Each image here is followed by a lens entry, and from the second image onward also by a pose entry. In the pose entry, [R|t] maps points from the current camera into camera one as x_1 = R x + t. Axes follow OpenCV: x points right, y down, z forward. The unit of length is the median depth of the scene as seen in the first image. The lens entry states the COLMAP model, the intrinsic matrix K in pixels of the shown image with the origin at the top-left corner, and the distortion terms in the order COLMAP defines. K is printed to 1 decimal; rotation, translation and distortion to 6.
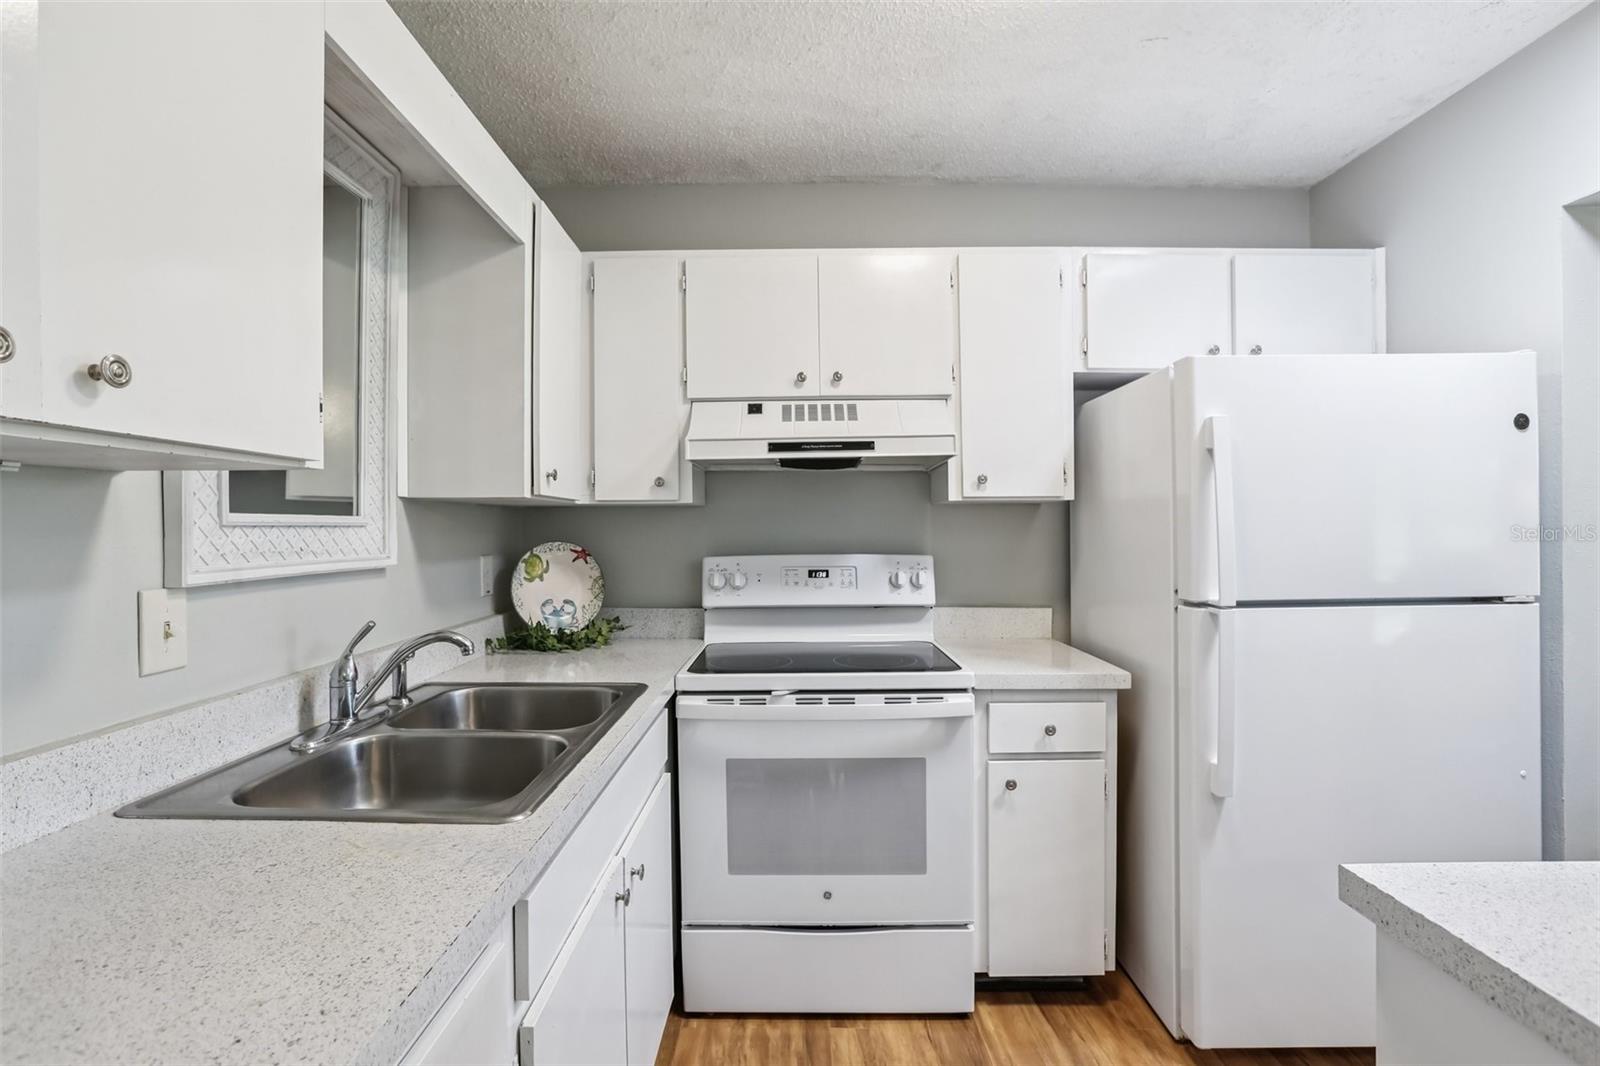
lens RADIAL K [[719.0, 0, 802.4], [0, 719.0, 525.3], [0, 0, 1]] dist [-0.086990, 0.051057]
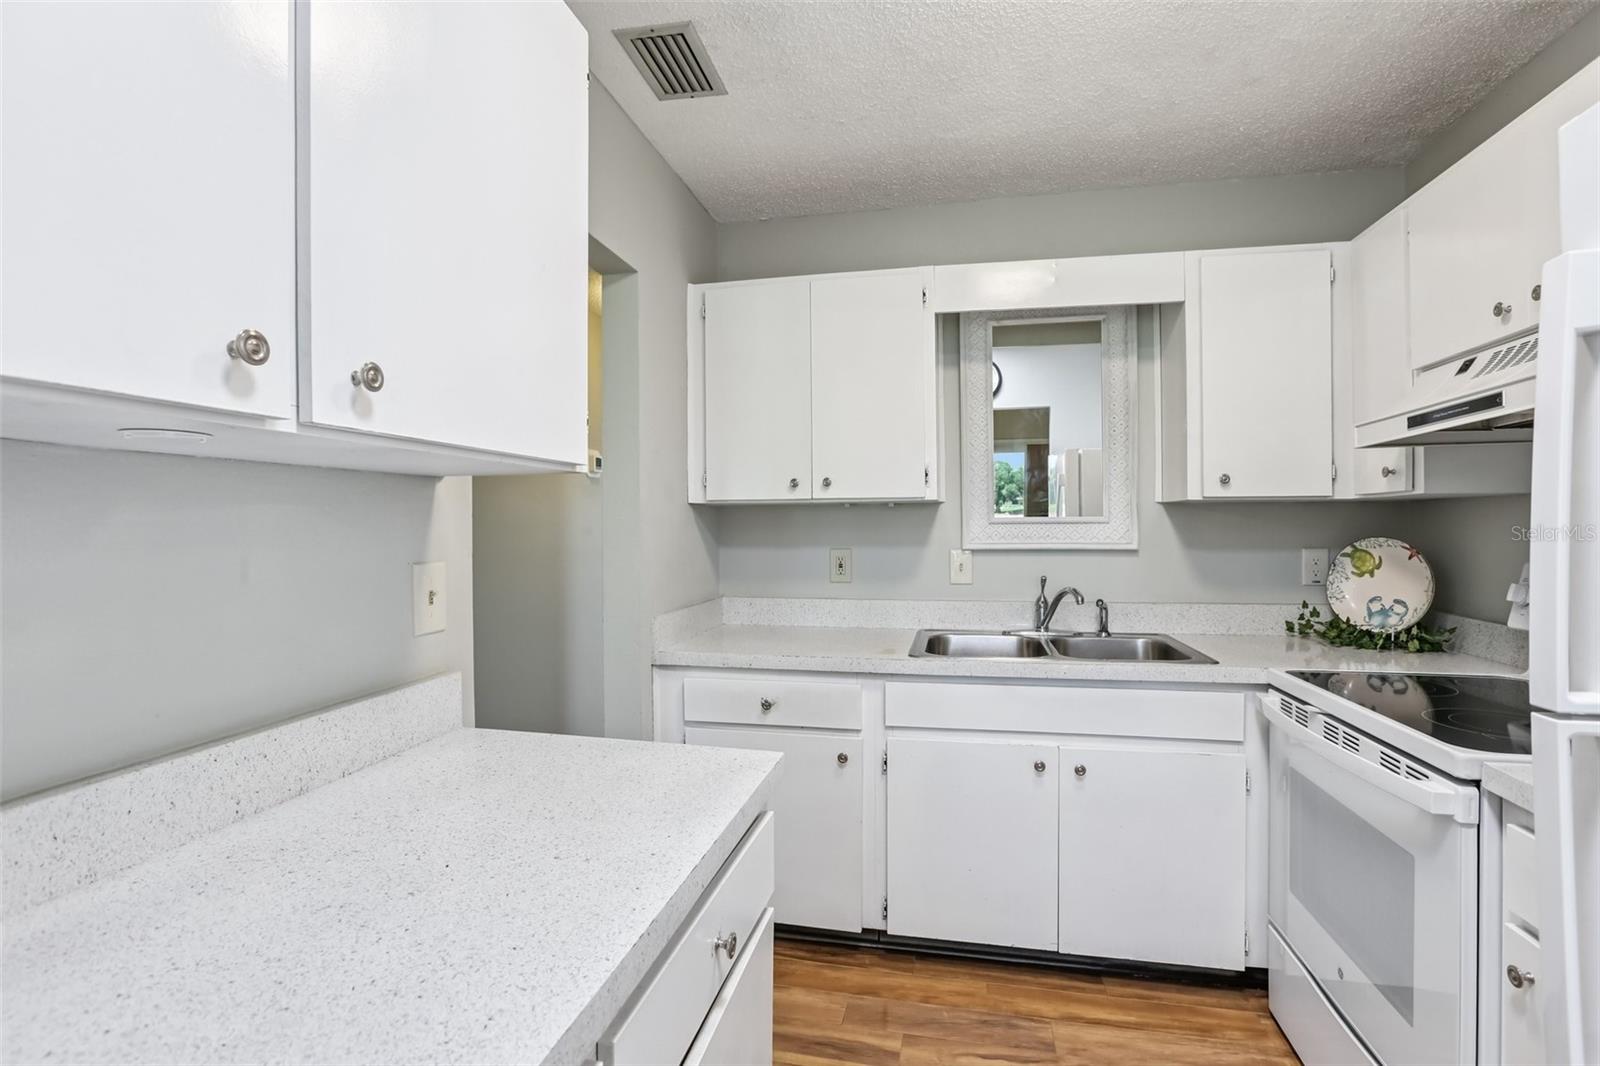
lens RADIAL K [[719.0, 0, 802.4], [0, 719.0, 525.3], [0, 0, 1]] dist [-0.086990, 0.051057]
pose [[-0.197088, 0.003798, -0.980378, 0.733561], [0.009283, 0.999955, 0.002008, -0.002026], [0.980342, -0.008705, -0.197115, 0.424593]]
